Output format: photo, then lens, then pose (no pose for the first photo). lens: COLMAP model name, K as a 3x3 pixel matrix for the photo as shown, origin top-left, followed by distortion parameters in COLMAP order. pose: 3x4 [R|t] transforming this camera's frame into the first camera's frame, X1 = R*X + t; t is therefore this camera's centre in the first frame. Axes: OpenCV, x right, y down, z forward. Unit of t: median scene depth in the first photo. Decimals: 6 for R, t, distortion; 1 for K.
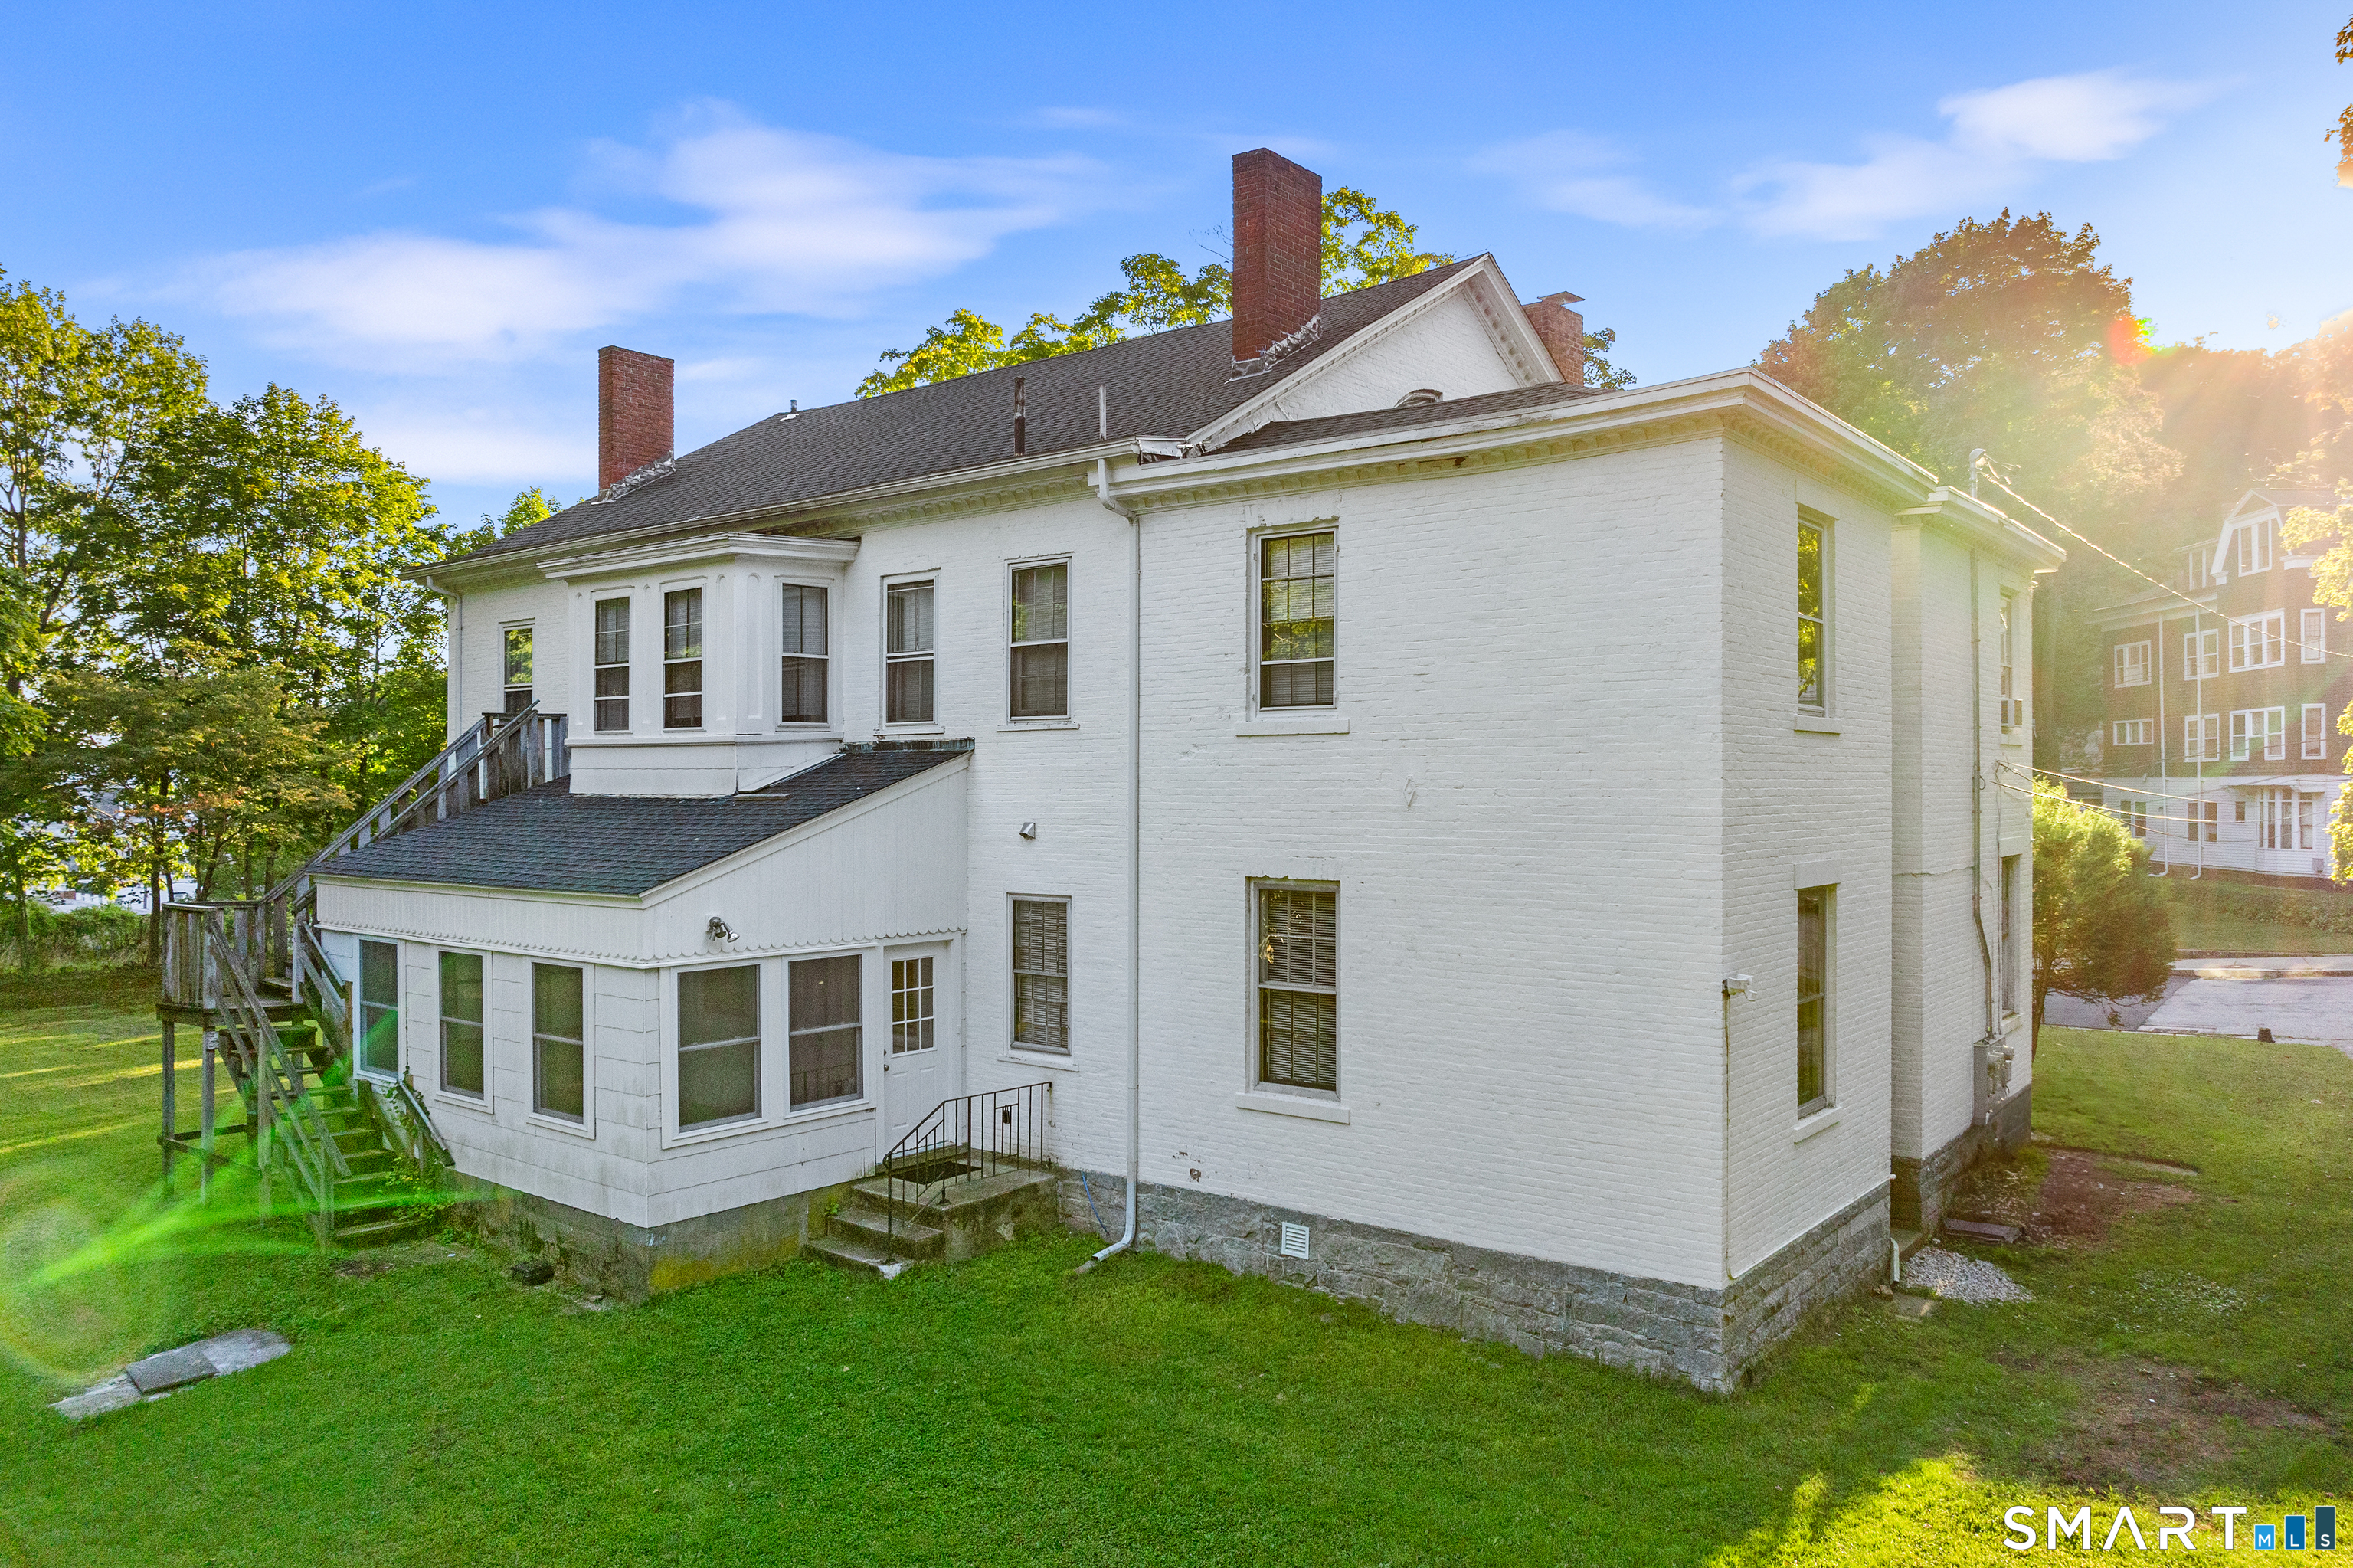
lens RADIAL K [[1633.6, 0, 1176.5], [0, 1633.6, 784.0], [0, 0, 1]] dist [0.004144, 0.000348]
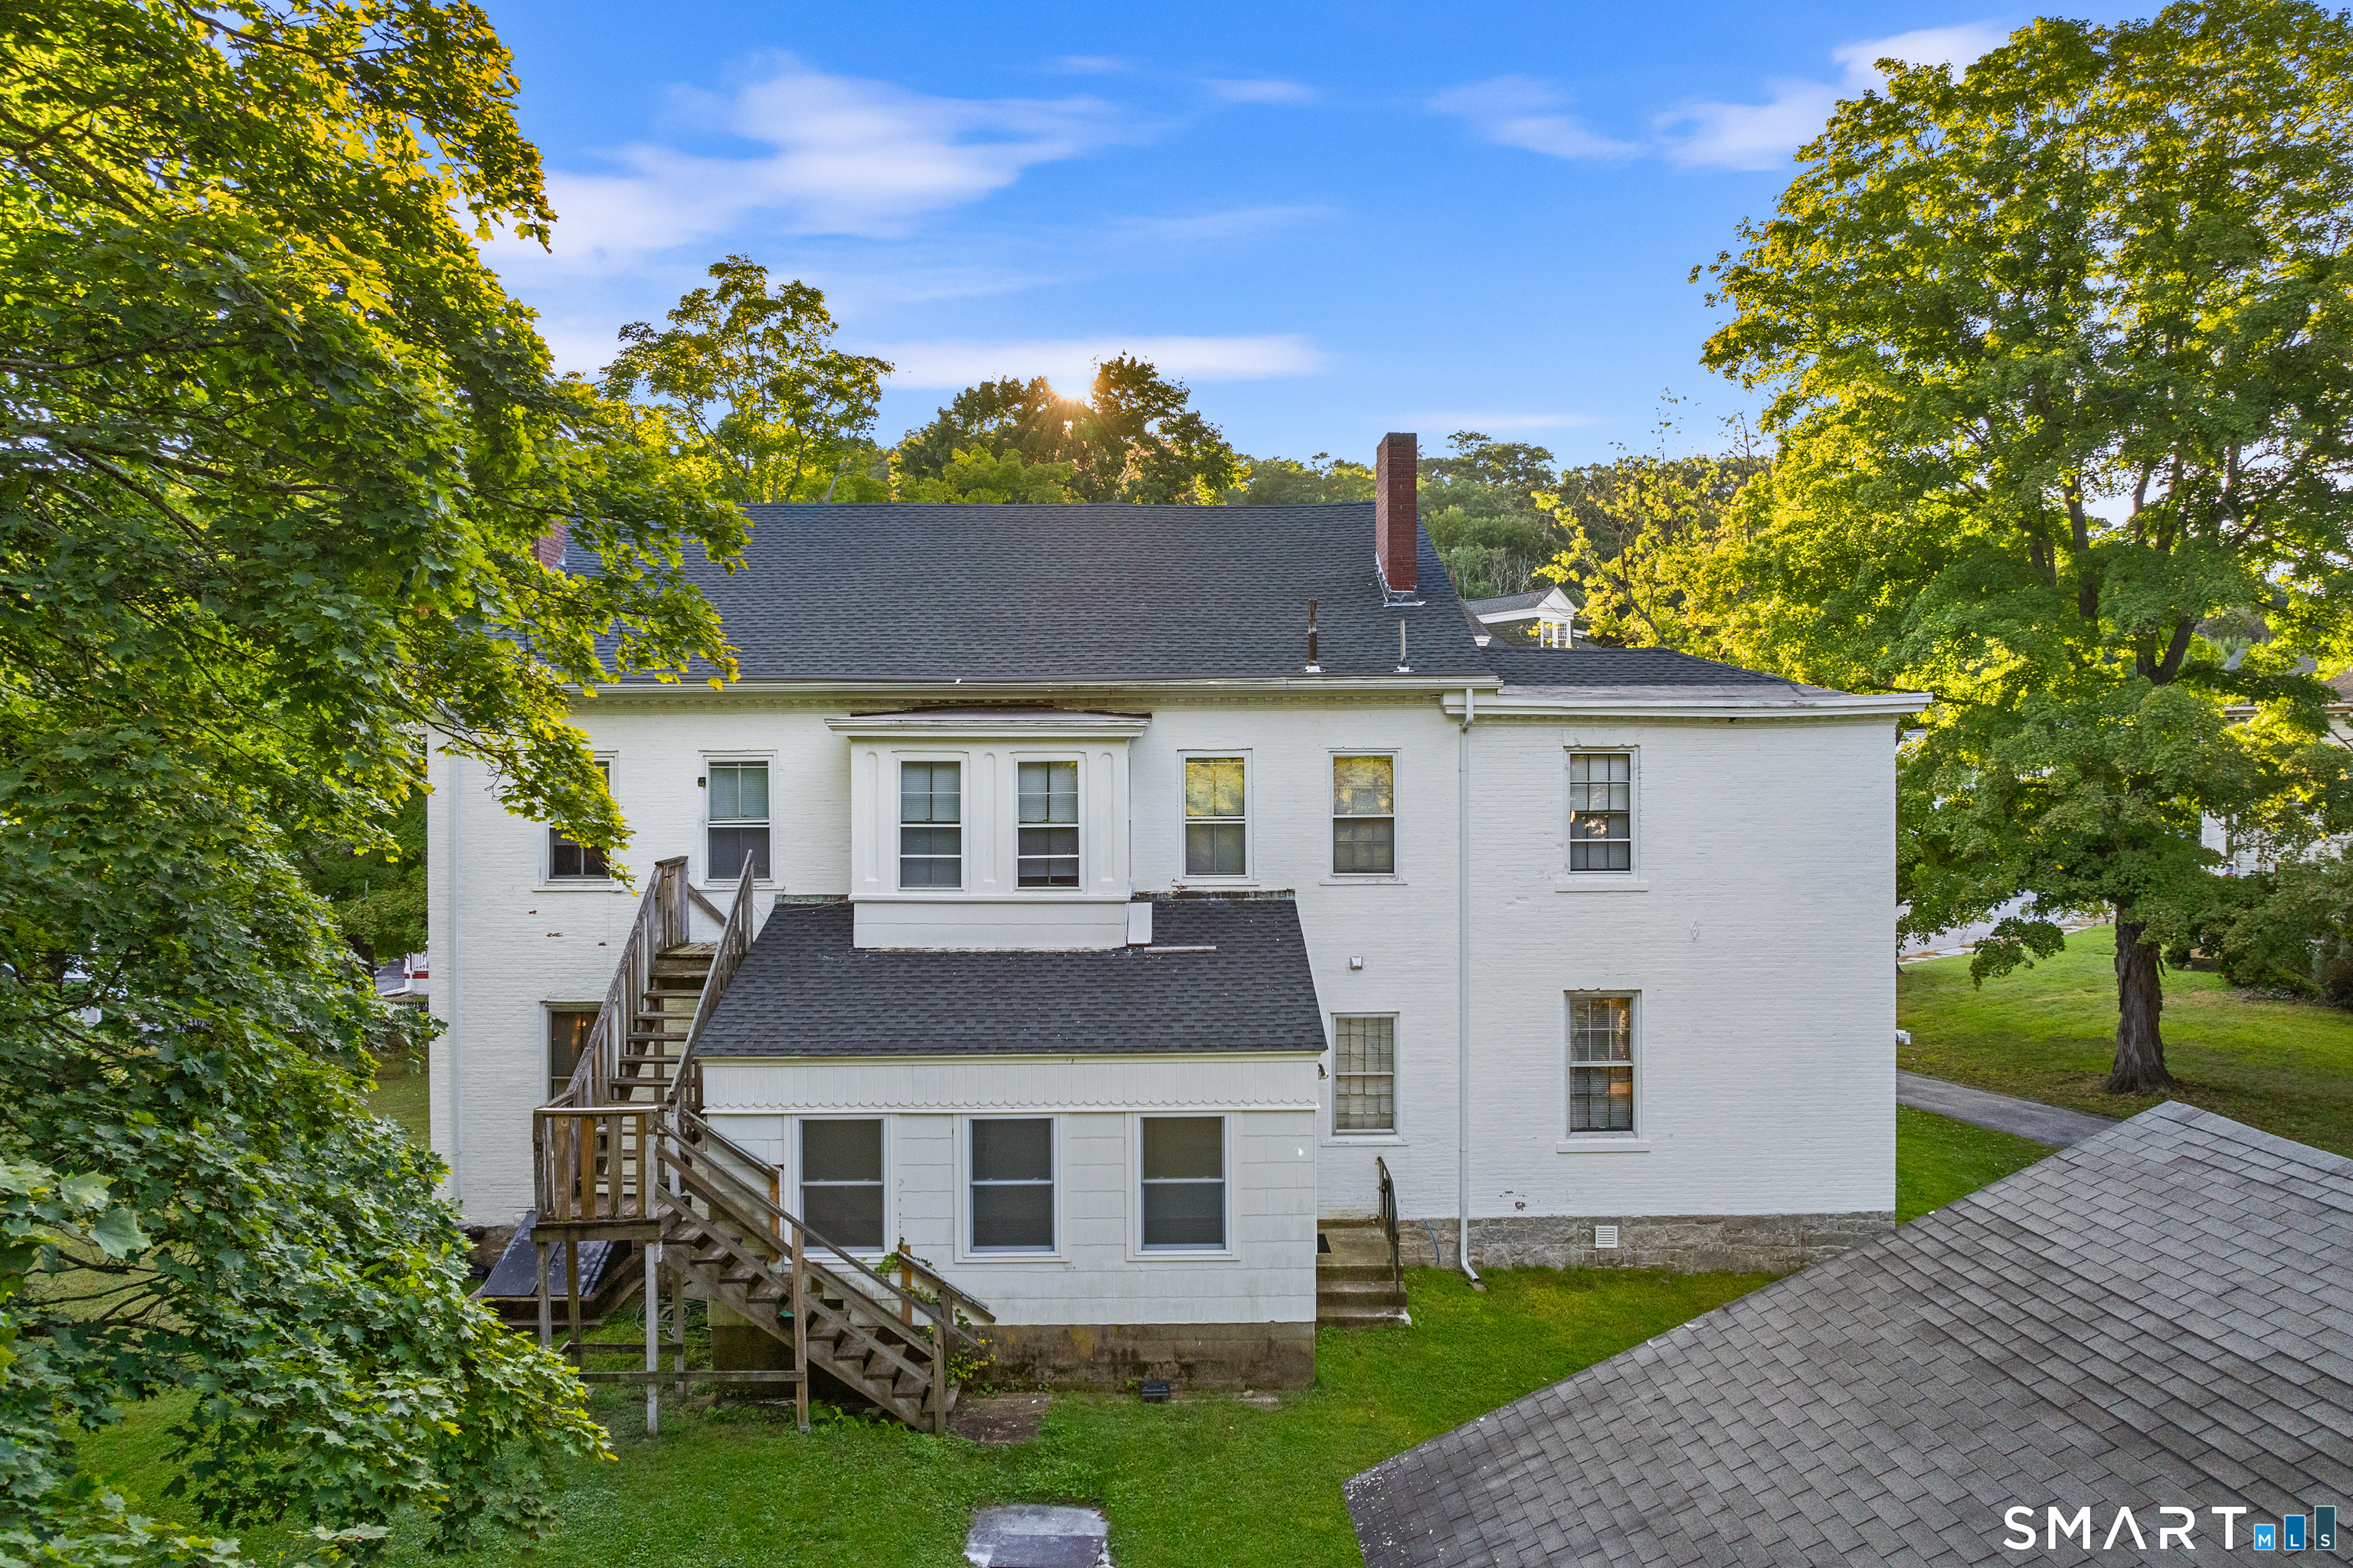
lens RADIAL K [[1637.7, 0, 1176.5], [0, 1637.7, 784.0], [0, 0, 1]] dist [-0.001698, -0.000722]
pose [[0.759967, -0.001828, 0.649960, -1.091410], [0.002878, 0.999996, -0.000552, -0.117849], [-0.649956, 0.002290, 0.759969, 0.125463]]
